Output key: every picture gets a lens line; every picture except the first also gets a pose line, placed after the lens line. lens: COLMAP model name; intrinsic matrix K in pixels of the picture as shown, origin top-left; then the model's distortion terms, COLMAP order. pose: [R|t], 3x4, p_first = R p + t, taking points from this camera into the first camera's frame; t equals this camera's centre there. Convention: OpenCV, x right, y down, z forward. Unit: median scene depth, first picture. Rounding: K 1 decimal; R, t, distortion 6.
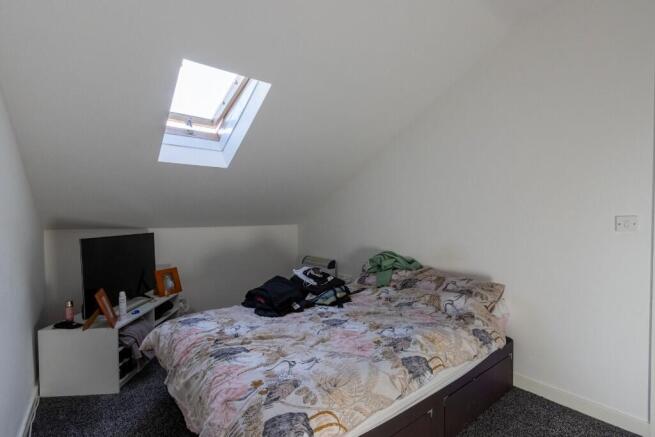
lens RADIAL K [[306.9, 0, 331.8], [0, 306.9, 228.2], [0, 0, 1]] dist [0.022595, -0.000179]
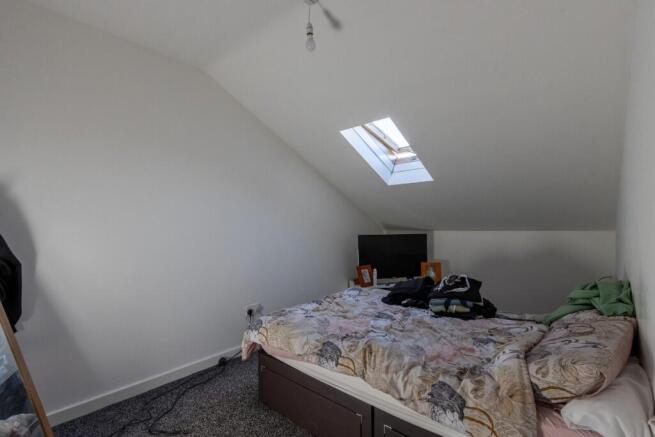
lens RADIAL K [[306.9, 0, 331.8], [0, 306.9, 228.2], [0, 0, 1]] dist [0.022595, -0.000179]
pose [[0.167442, 0.012763, -0.985799, 0.901828], [-0.018560, 0.999780, 0.009791, -0.020440], [0.985707, 0.016657, 0.167642, 0.512260]]
